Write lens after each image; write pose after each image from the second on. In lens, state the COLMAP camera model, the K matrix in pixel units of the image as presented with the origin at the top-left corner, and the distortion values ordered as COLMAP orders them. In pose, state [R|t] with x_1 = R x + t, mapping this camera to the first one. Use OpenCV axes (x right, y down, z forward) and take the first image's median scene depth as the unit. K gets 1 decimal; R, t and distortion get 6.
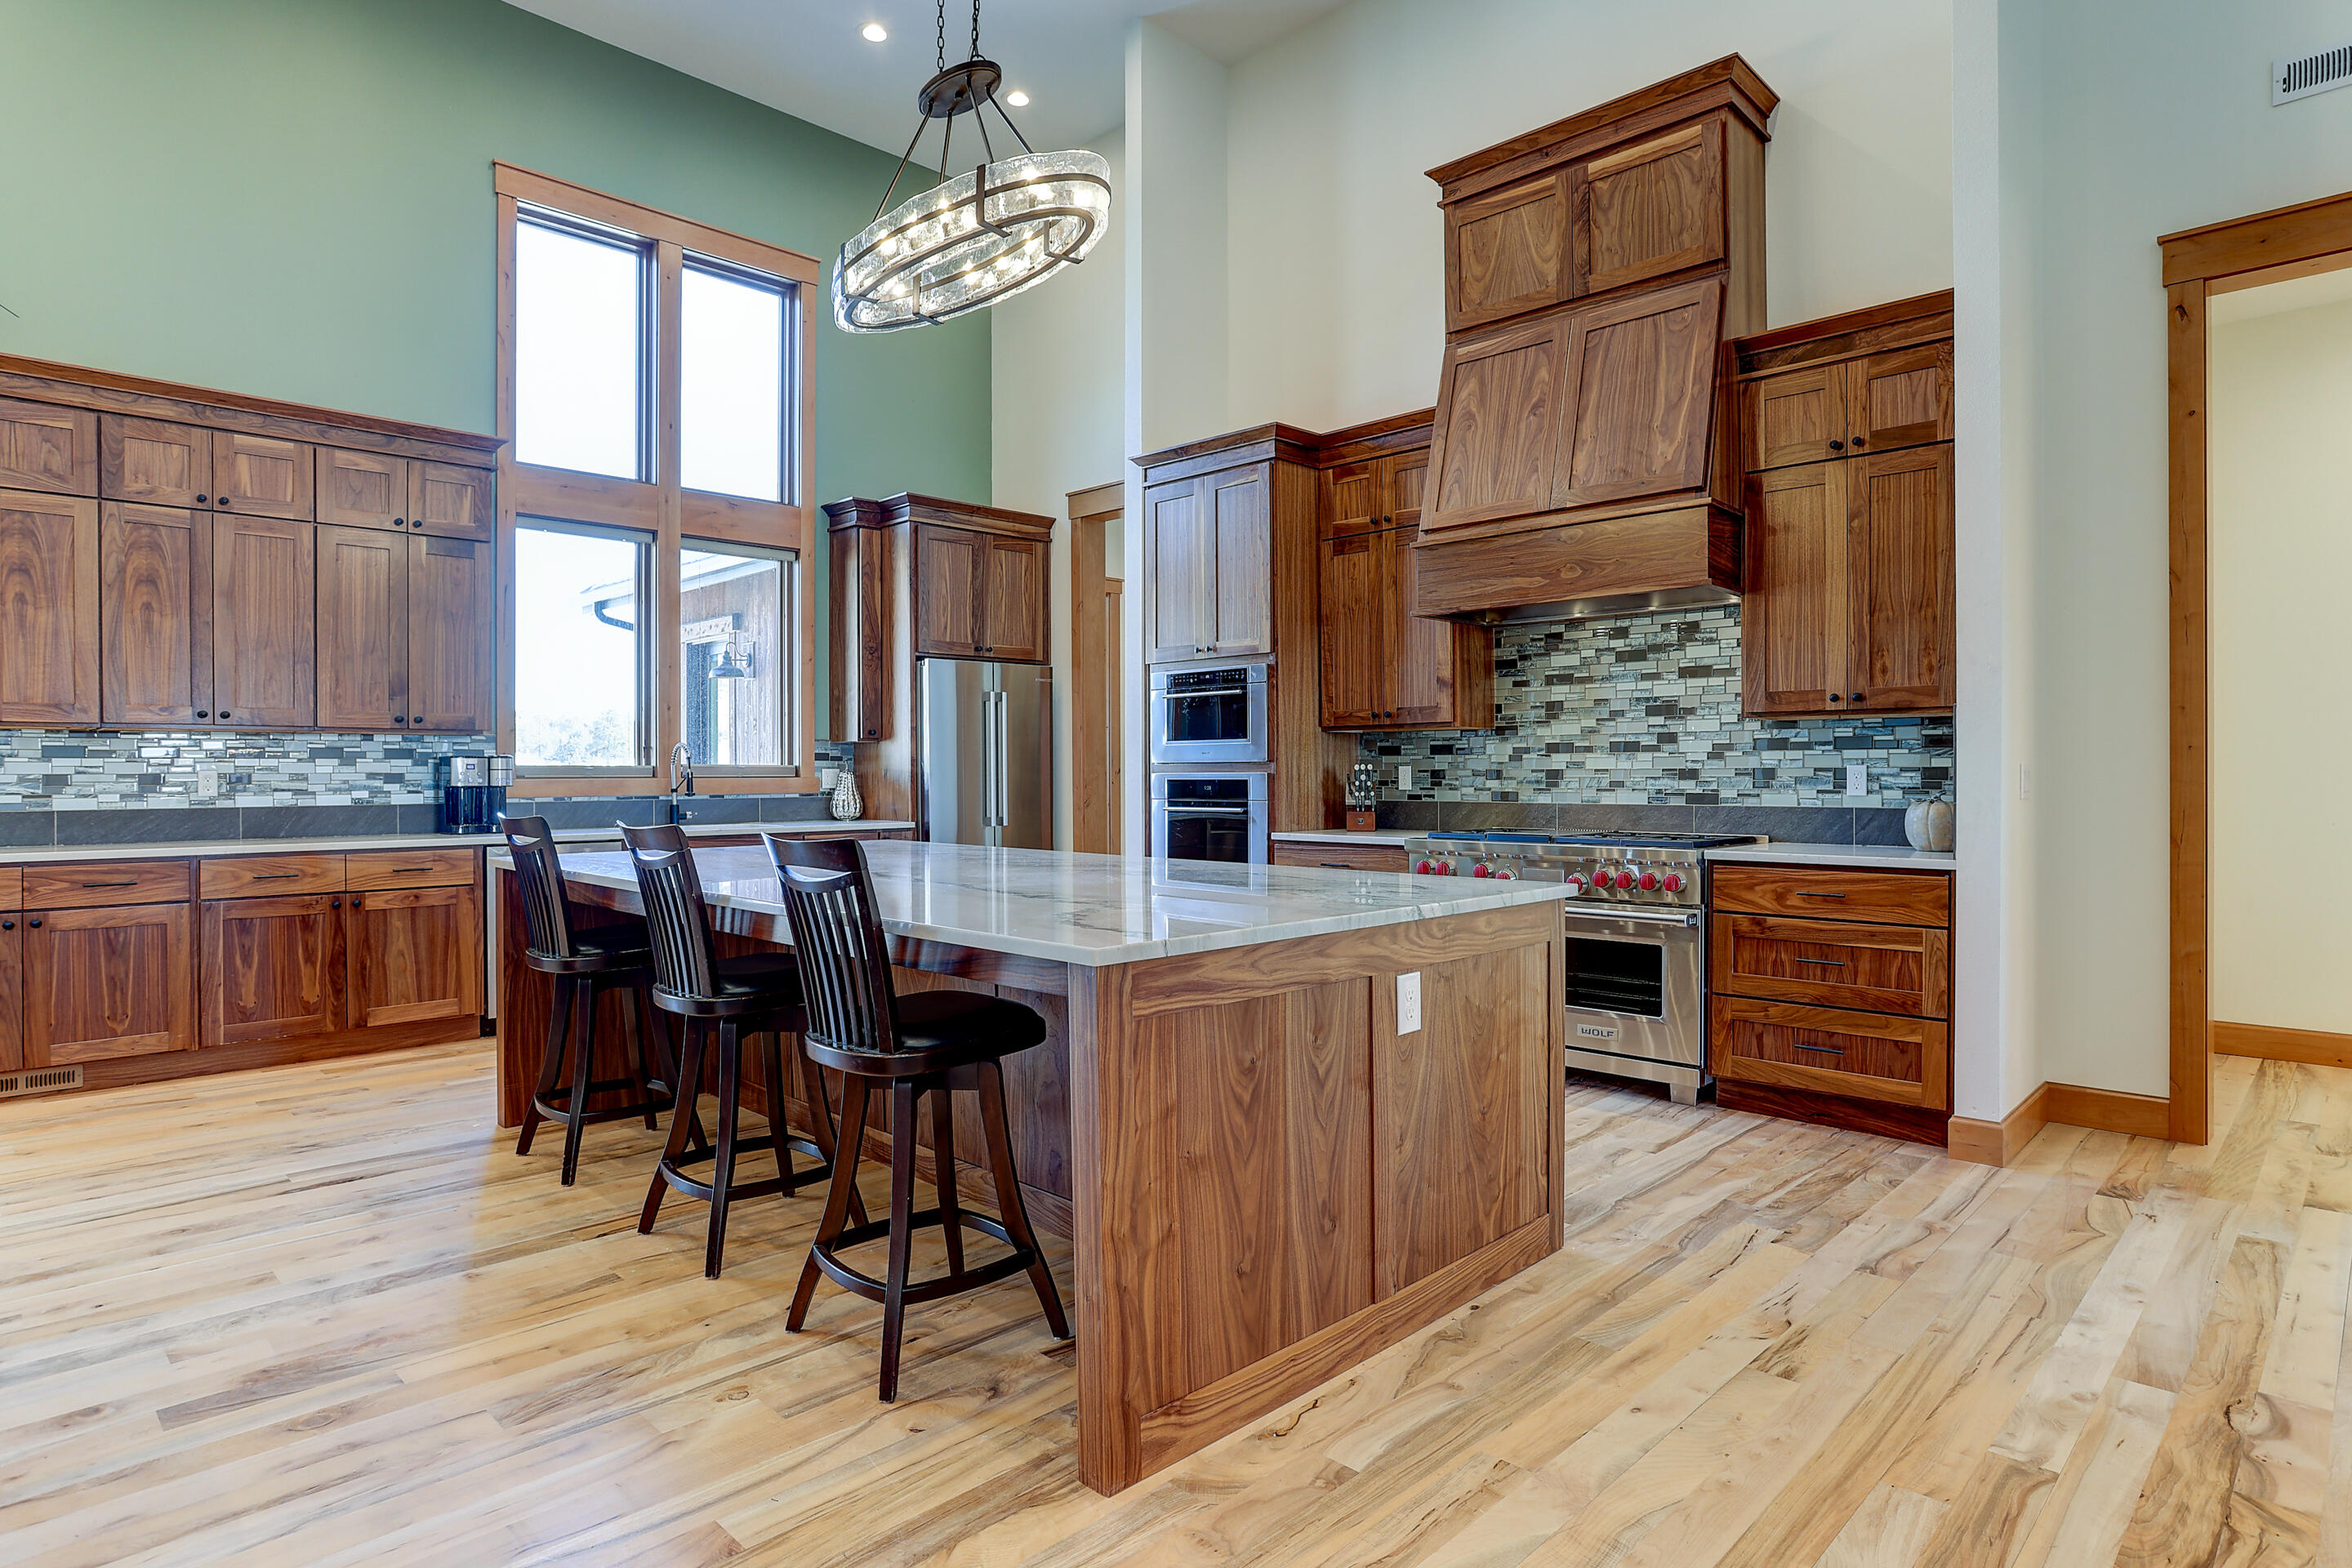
lens RADIAL K [[1275.6, 0, 1194.0], [0, 1275.6, 779.1], [0, 0, 1]] dist [-0.047881, 0.024536]
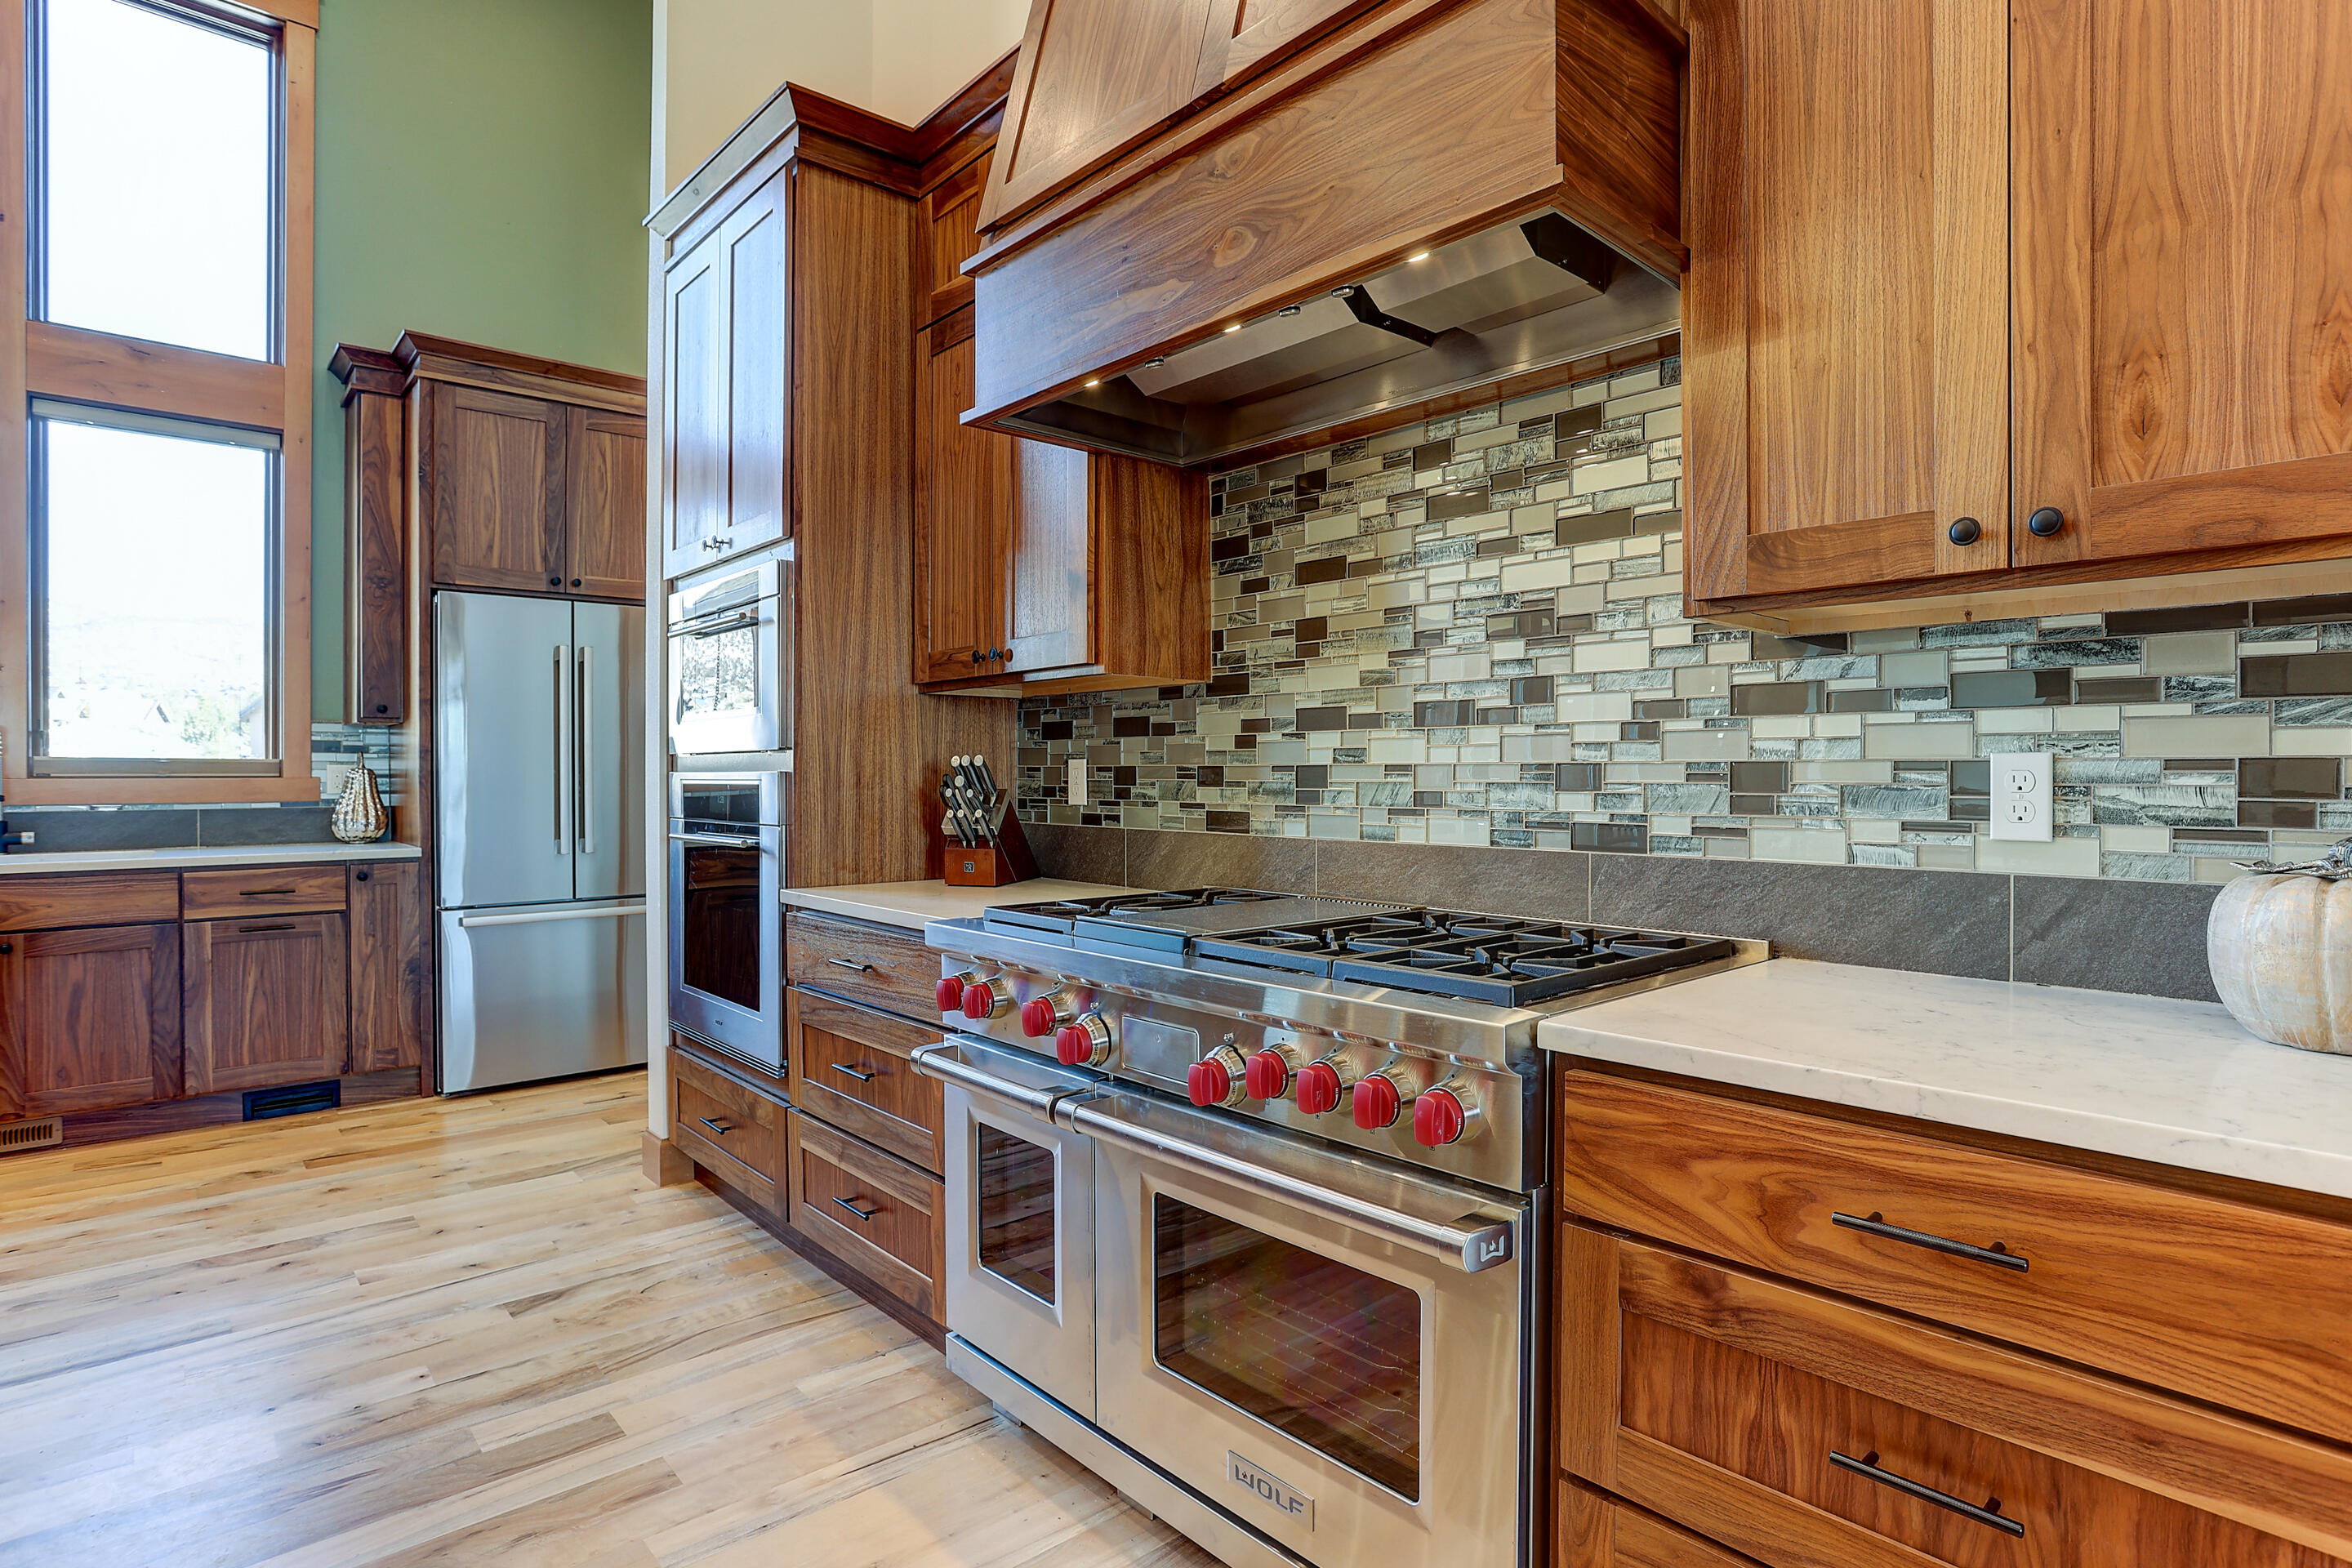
lens RADIAL K [[1226.9, 0, 1192.8], [0, 1226.9, 774.2], [0, 0, 1]] dist [-0.053092, 0.022496]
pose [[0.998169, 0.002835, -0.060421, 0.285729], [-0.003070, 0.999988, -0.003785, -0.002842], [0.060410, 0.003964, 0.998166, 0.589520]]
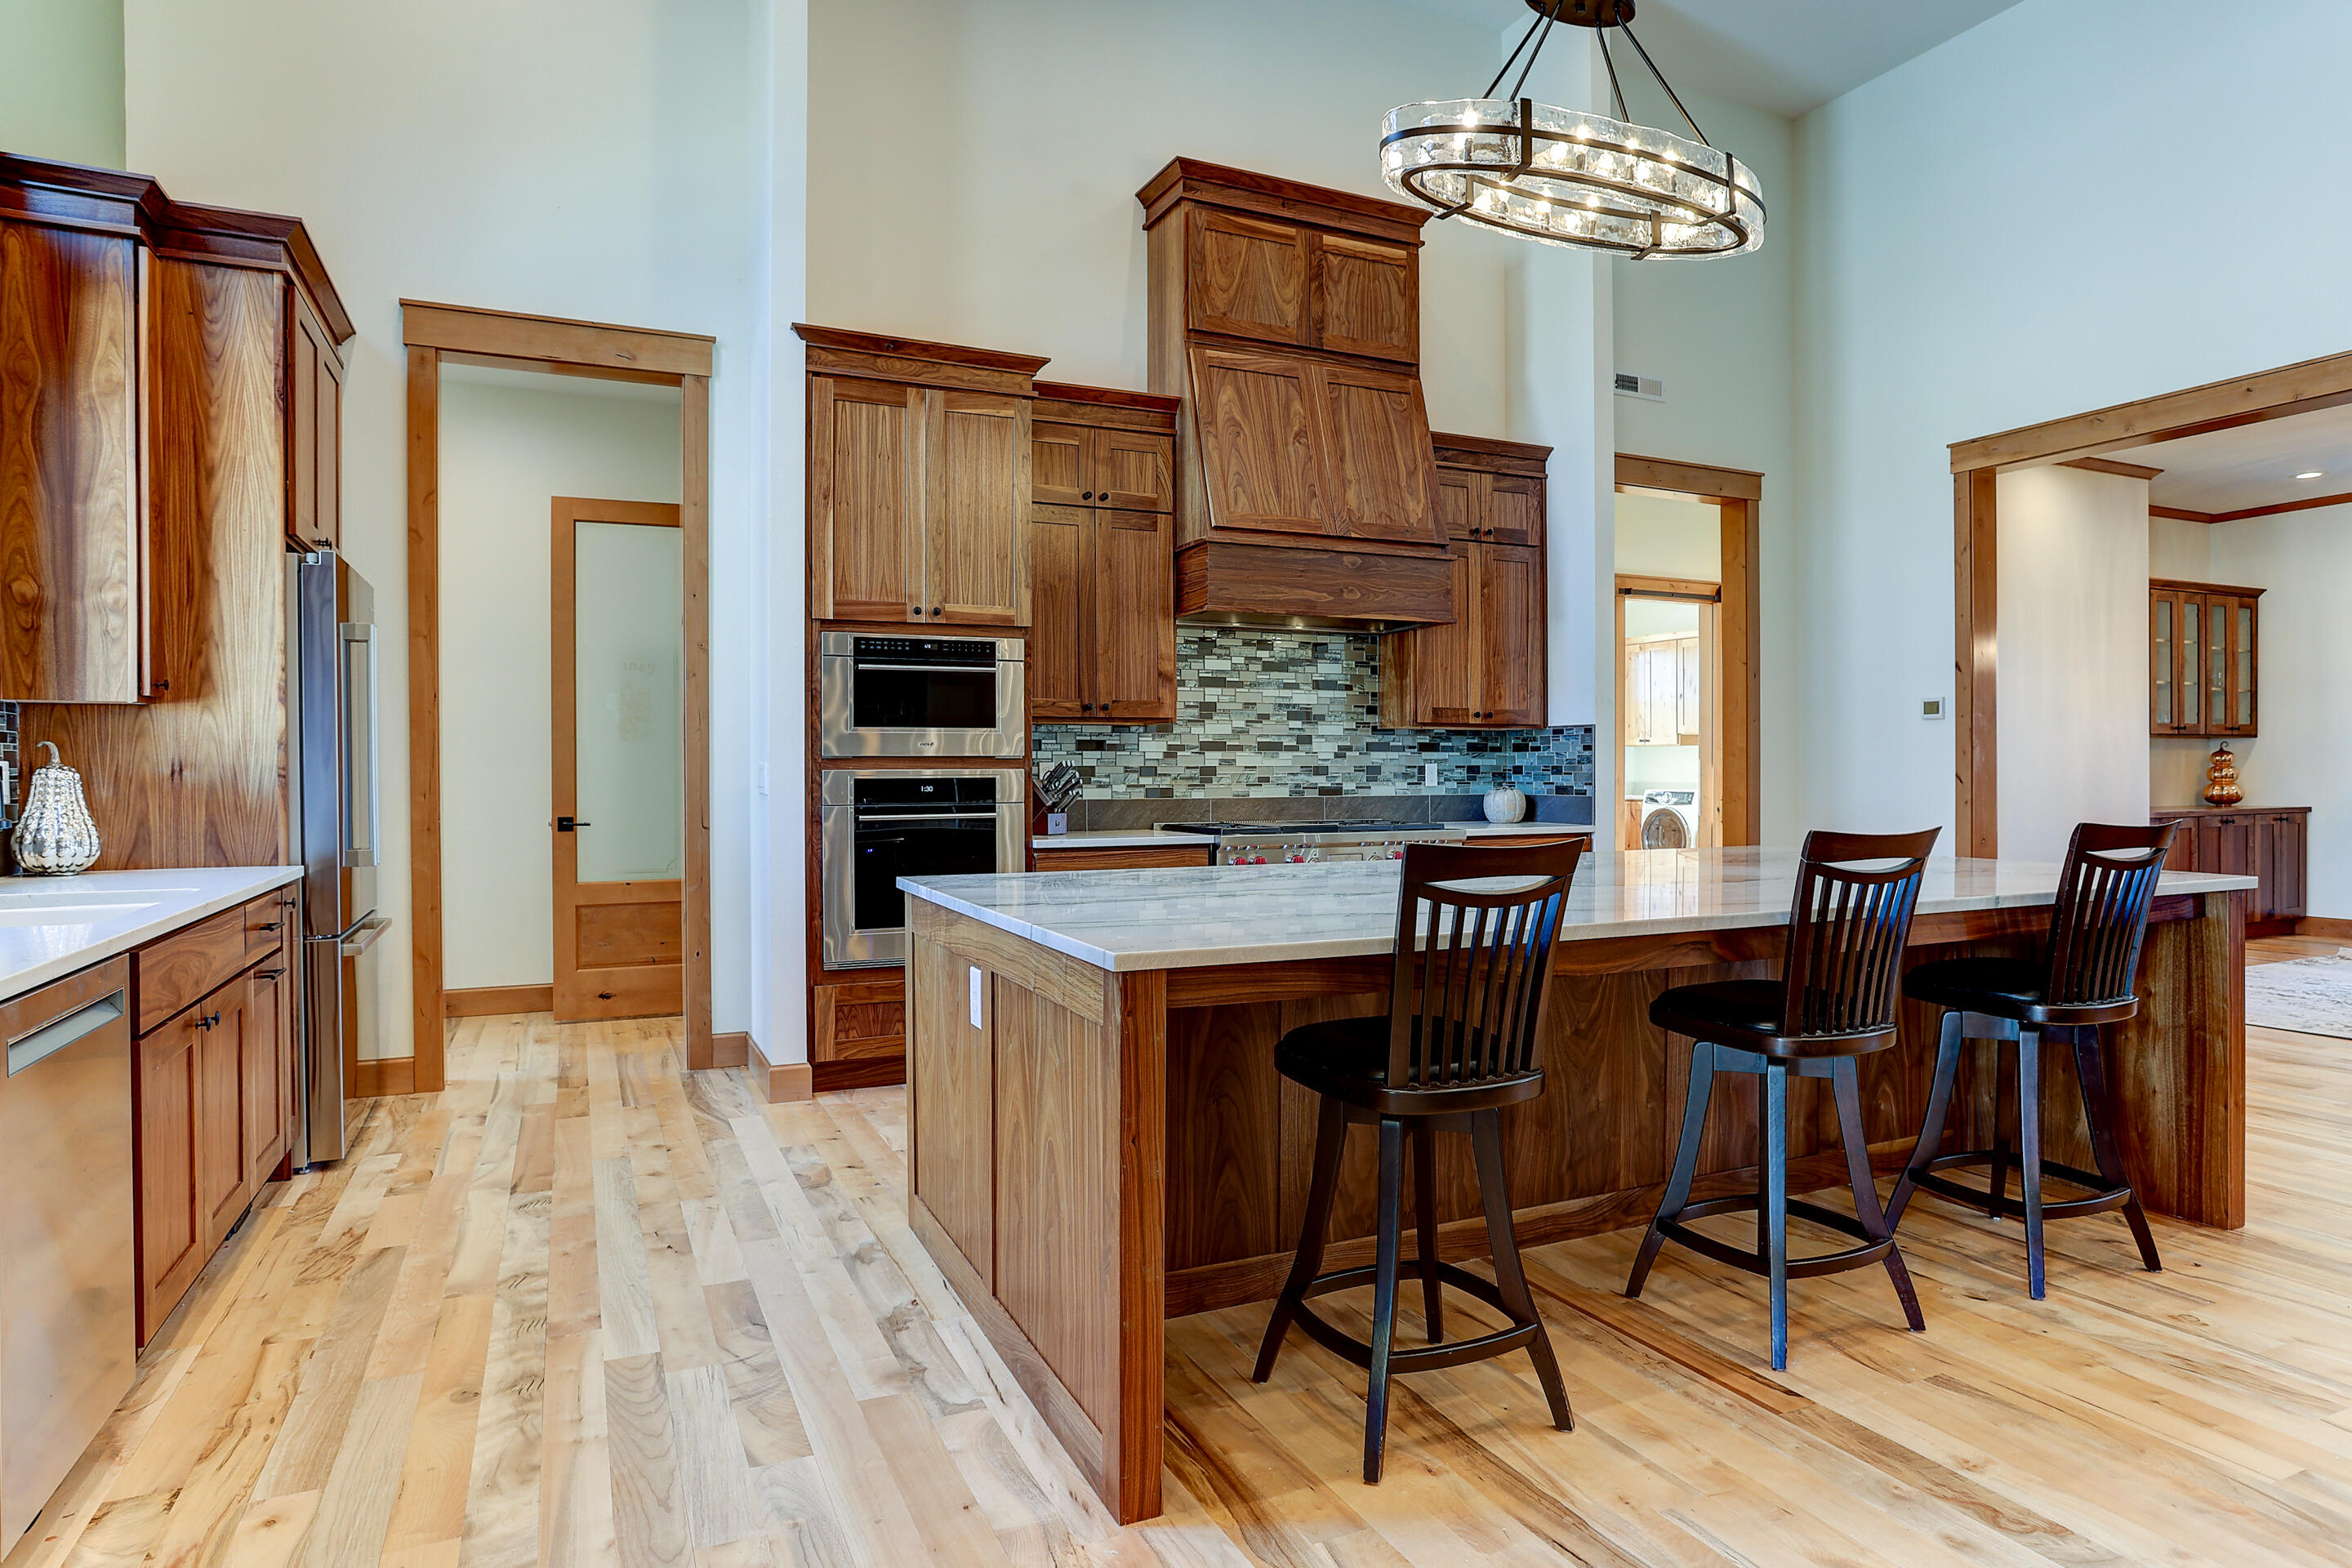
lens RADIAL K [[1347.1, 0, 1183.2], [0, 1347.1, 775.7], [0, 0, 1]] dist [-0.028785, 0.001973]
pose [[0.349087, -0.001107, 0.937090, -0.832522], [0.007470, 0.999971, -0.001601, 0.002005], [-0.937061, 0.007559, 0.349085, 0.669657]]
